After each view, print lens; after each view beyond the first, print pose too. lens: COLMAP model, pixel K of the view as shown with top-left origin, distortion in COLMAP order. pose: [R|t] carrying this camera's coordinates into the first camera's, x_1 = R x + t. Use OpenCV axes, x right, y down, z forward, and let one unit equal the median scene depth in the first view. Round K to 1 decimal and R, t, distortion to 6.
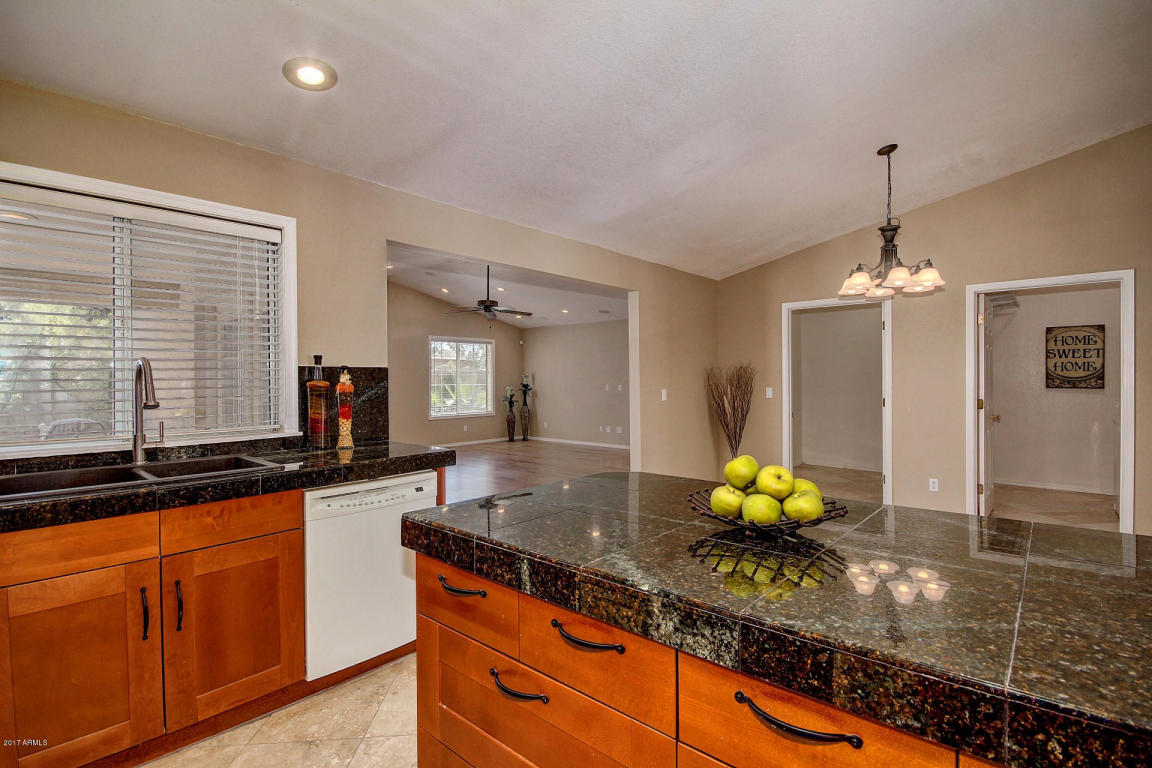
lens RADIAL K [[535.9, 0, 591.5], [0, 535.9, 380.4], [0, 0, 1]] dist [0.005894, -0.008062]
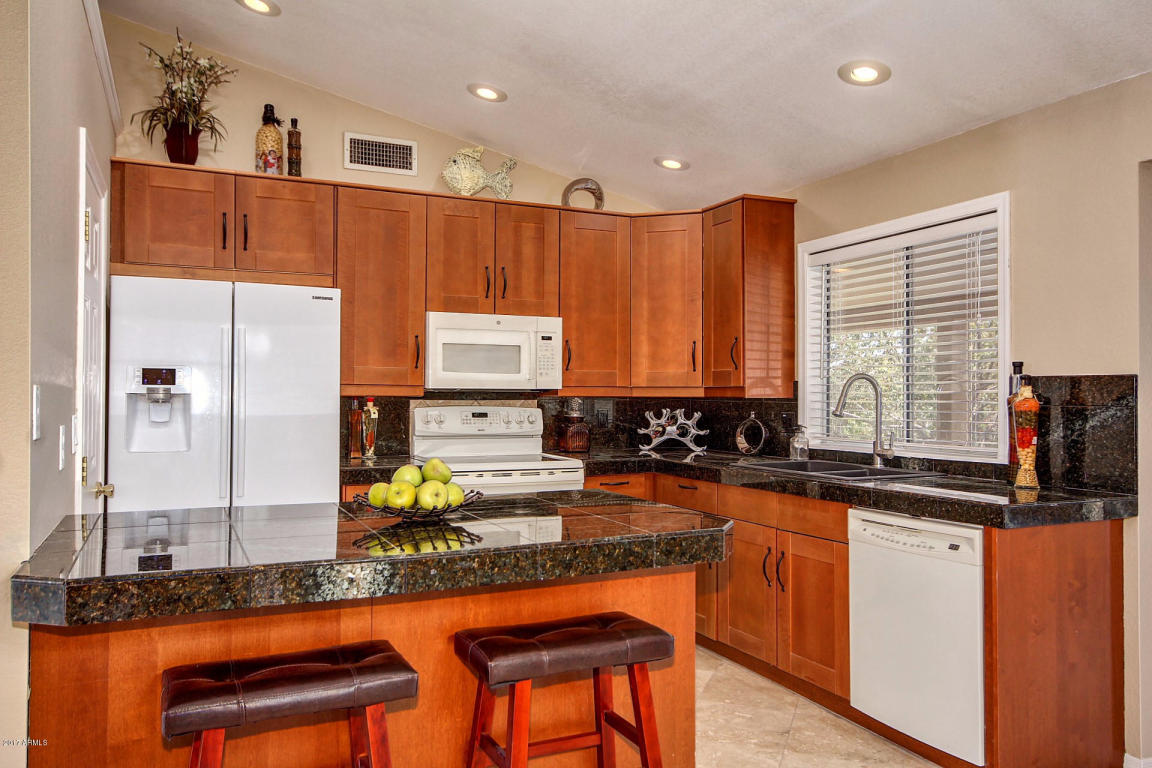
lens RADIAL K [[846.4, 0, 586.6], [0, 846.4, 386.4], [0, 0, 1]] dist [-0.003310, 0.004740]
pose [[-0.394174, -0.005079, -0.919022, 0.374249], [-0.003784, 0.999985, -0.003904, -0.002197], [0.919028, 0.001939, -0.394187, 0.407739]]
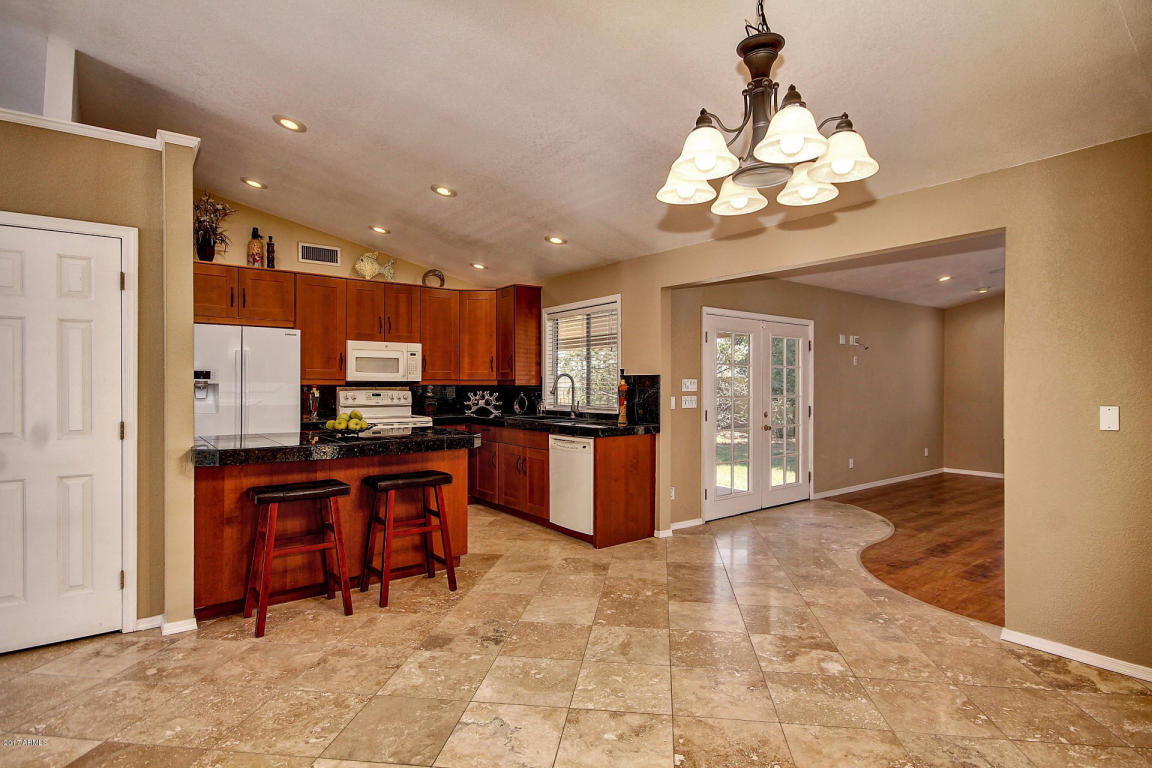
lens RADIAL K [[587.9, 0, 588.6], [0, 587.9, 384.5], [0, 0, 1]] dist [0.003499, 0.000359]
pose [[-0.188434, 0.005288, -0.982072, 0.626636], [-0.002632, 0.999979, 0.005889, -0.003453], [0.982082, 0.003694, -0.188416, 0.562158]]
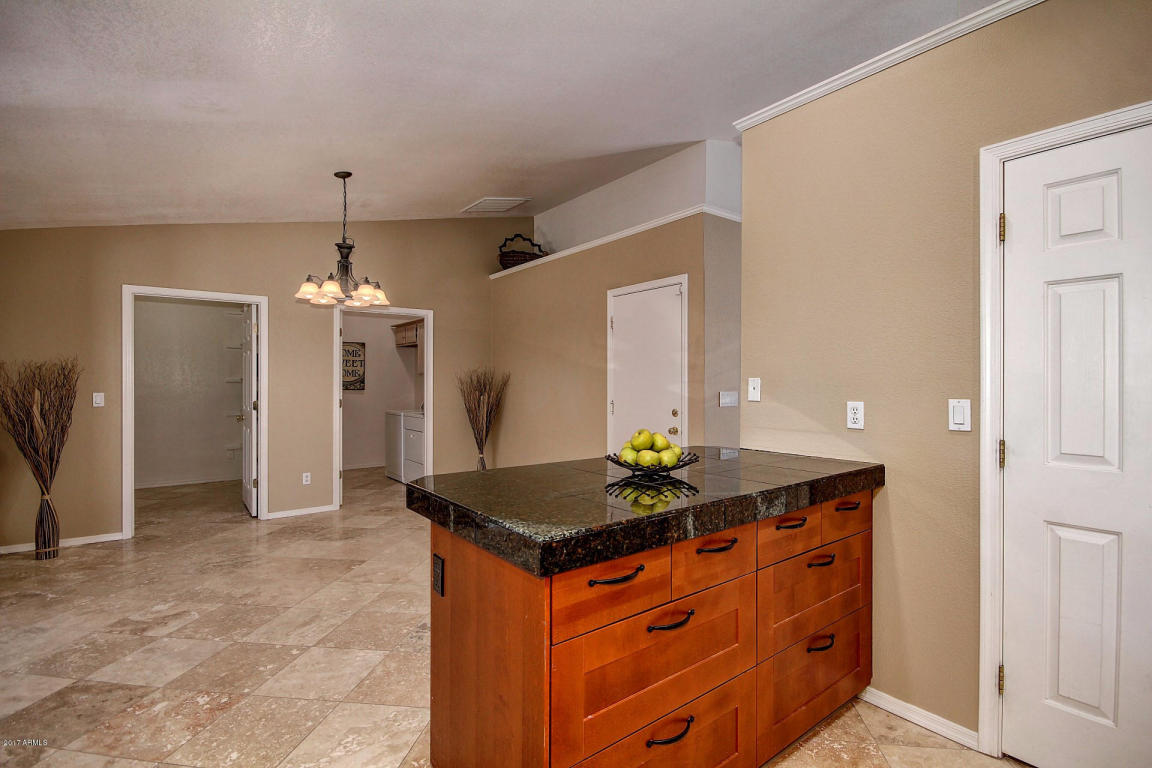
lens RADIAL K [[535.9, 0, 584.8], [0, 535.9, 382.0], [0, 0, 1]] dist [0.005894, -0.008062]
pose [[0.203039, 0.005575, 0.979155, -0.253935], [-0.000031, 0.999984, -0.005688, 0.002852], [-0.979171, 0.001125, 0.203036, 0.169902]]
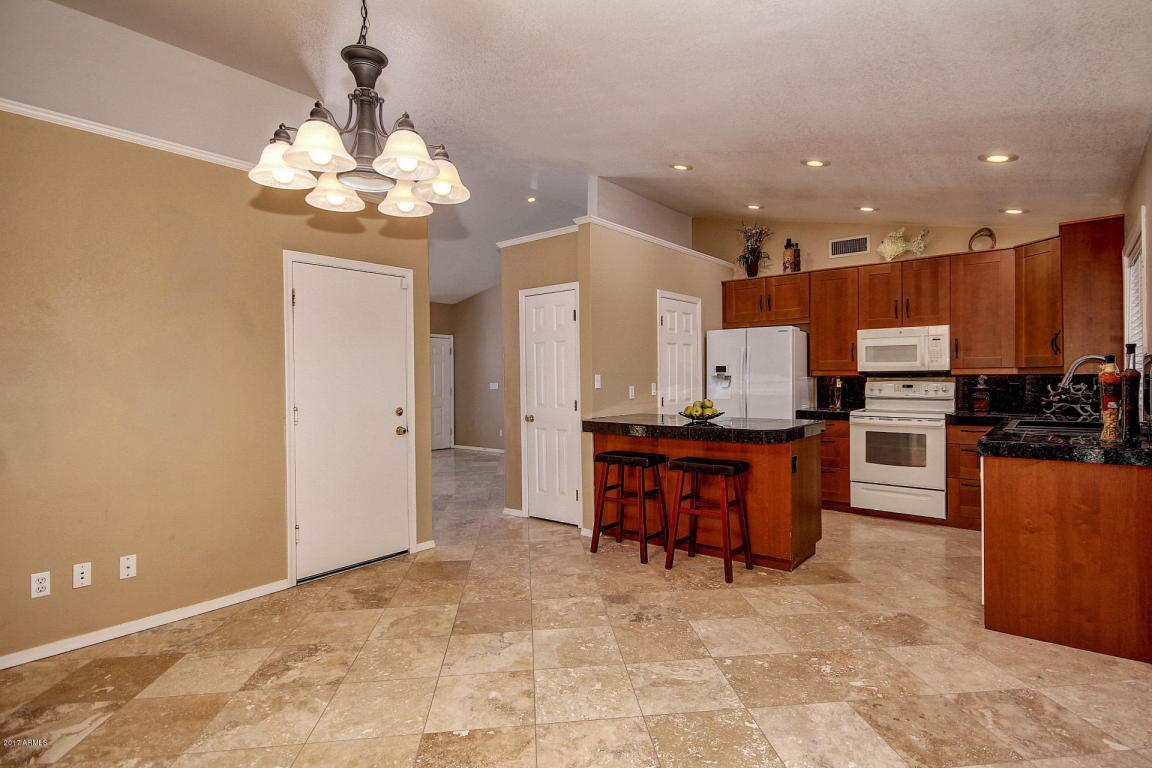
lens RADIAL K [[587.2, 0, 597.3], [0, 587.2, 382.9], [0, 0, 1]] dist [0.017658, -0.008472]
pose [[-0.998651, 0.014854, -0.049763, 0.225511], [0.014321, 0.999836, 0.011065, -0.000900], [0.049920, 0.010338, -0.998700, 0.902588]]
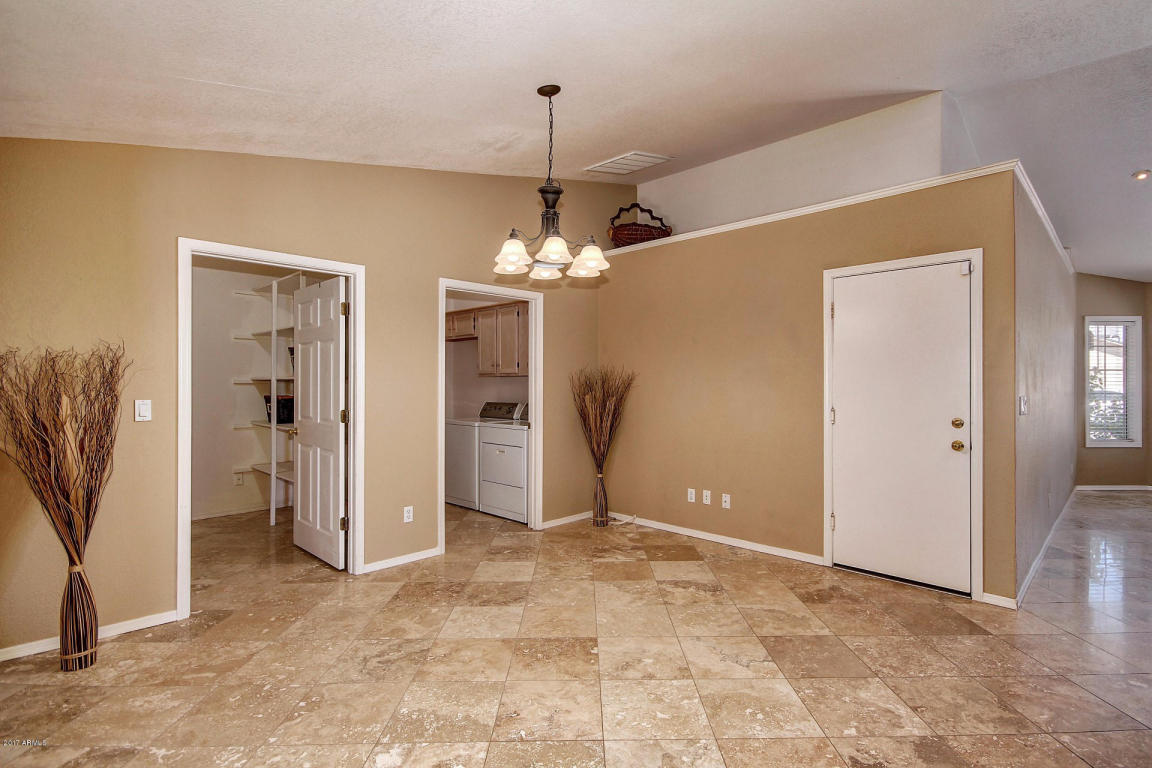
lens RADIAL K [[553.5, 0, 585.8], [0, 553.5, 383.6], [0, 0, 1]] dist [0.000608, -0.001012]
pose [[0.062197, 0.006662, 0.998042, -0.146328], [-0.000314, 0.999978, -0.006656, 0.002035], [-0.998064, 0.000100, 0.062197, 0.530103]]
